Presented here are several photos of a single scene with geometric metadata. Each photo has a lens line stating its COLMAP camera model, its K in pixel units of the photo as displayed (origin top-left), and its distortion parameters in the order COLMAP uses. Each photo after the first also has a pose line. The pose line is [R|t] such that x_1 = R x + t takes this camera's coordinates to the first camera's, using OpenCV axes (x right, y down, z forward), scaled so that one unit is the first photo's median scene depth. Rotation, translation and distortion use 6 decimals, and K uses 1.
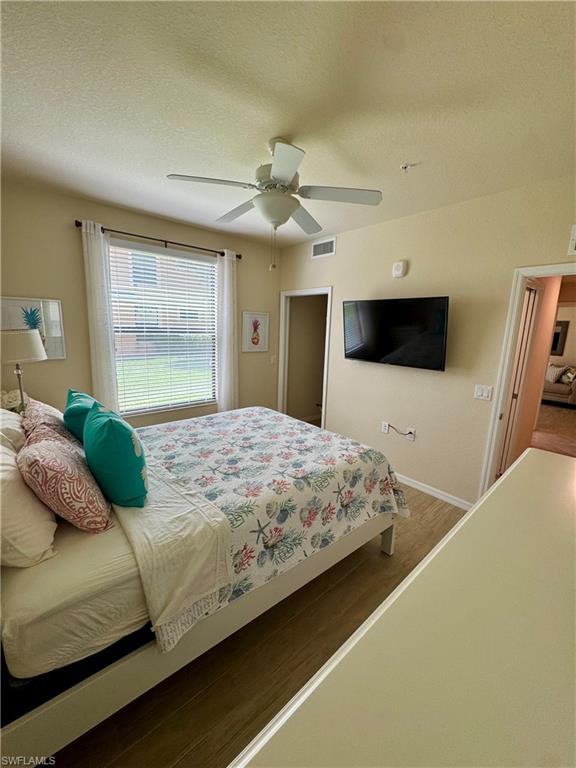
lens RADIAL K [[307.6, 0, 289.8], [0, 307.6, 382.8], [0, 0, 1]] dist [-0.004290, 0.000433]
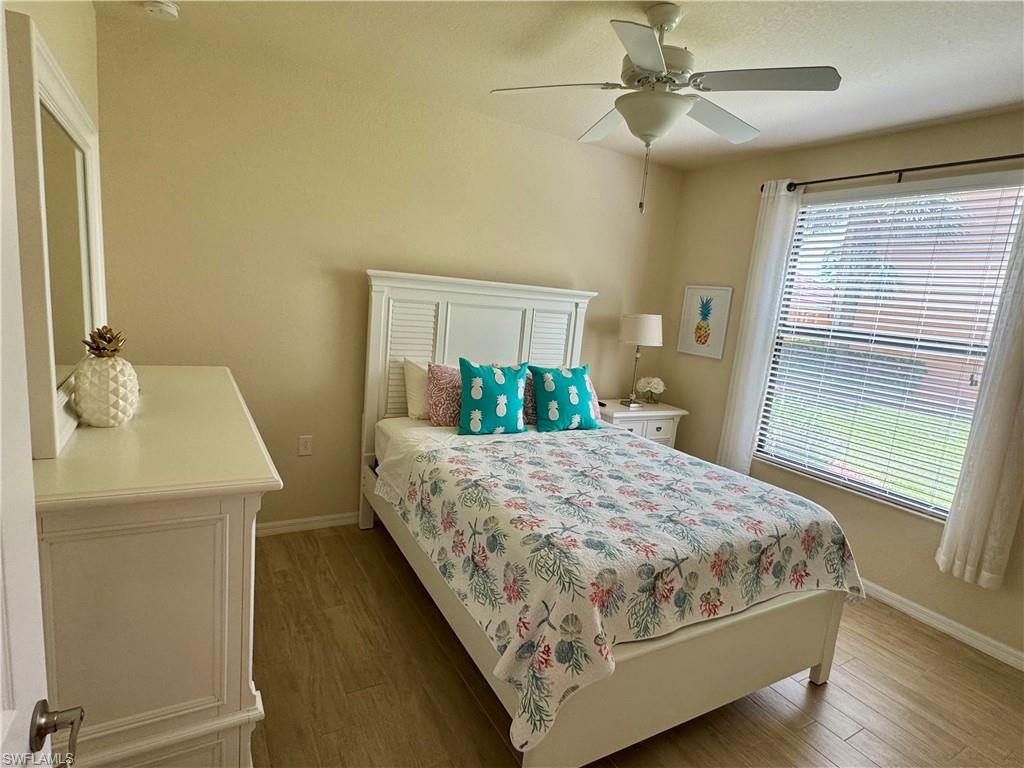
lens RADIAL K [[543.1, 0, 508.9], [0, 543.1, 384.8], [0, 0, 1]] dist [0.001786, 0.000116]
pose [[-0.186392, 0.119502, -0.975181, 1.066070], [-0.273882, 0.946908, 0.168386, -0.140986], [0.943529, 0.298471, -0.143766, 0.970634]]
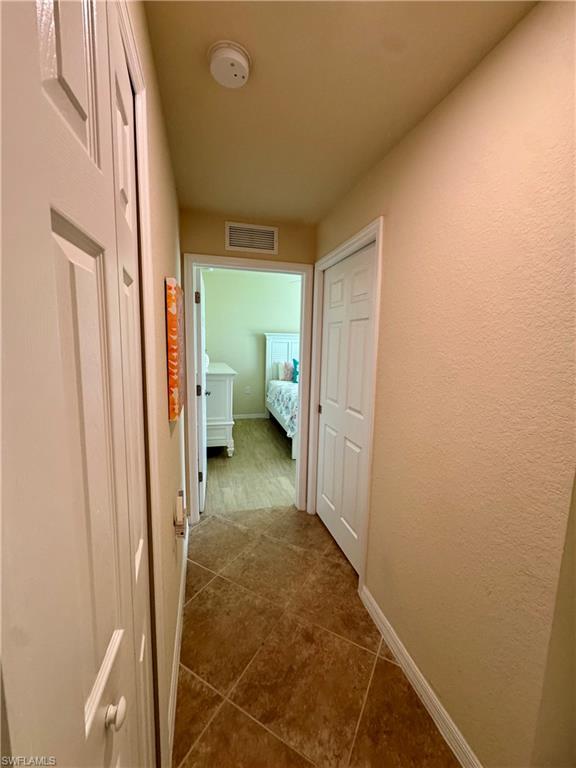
lens RADIAL K [[307.6, 0, 289.5], [0, 307.6, 383.6], [0, 0, 1]] dist [-0.004290, 0.000433]
pose [[-0.428834, 0.075076, -0.900258, 2.049841], [-0.208154, 0.961514, 0.179338, -0.188633], [0.879075, 0.264299, -0.396703, 1.693071]]
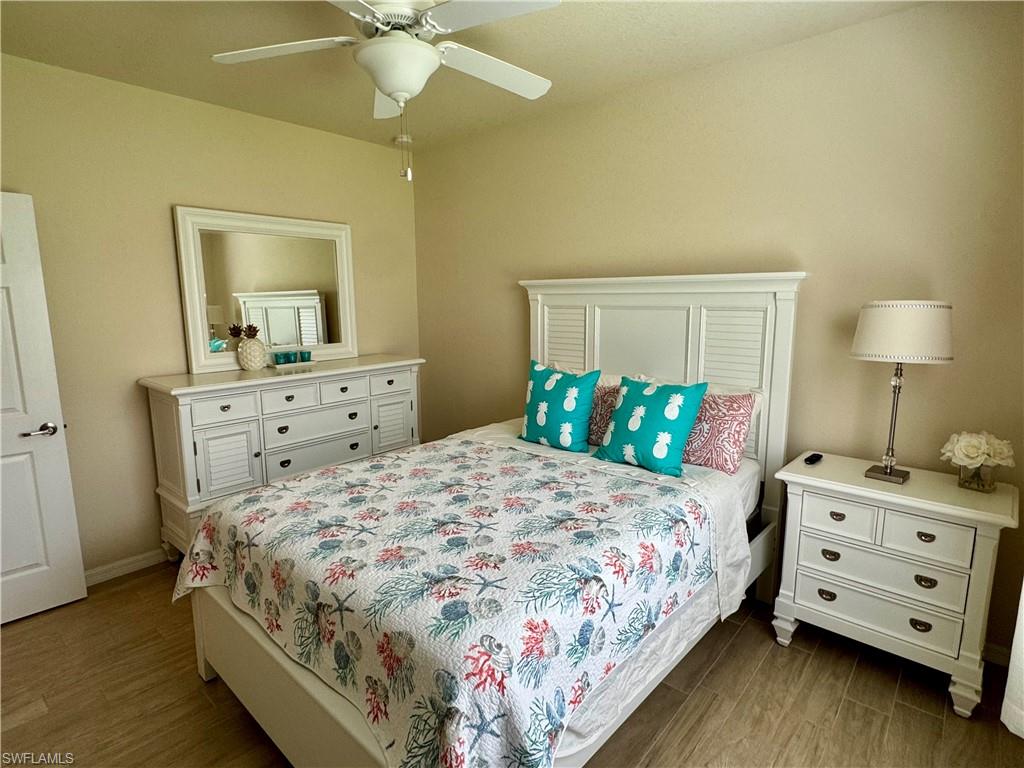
lens RADIAL K [[543.1, 0, 508.3], [0, 543.1, 383.5], [0, 0, 1]] dist [0.001786, 0.000116]
pose [[-0.992239, -0.001246, -0.124340, -0.115422], [-0.042731, 0.942470, 0.331549, -0.339734], [0.116774, 0.334289, -0.935208, 1.964749]]
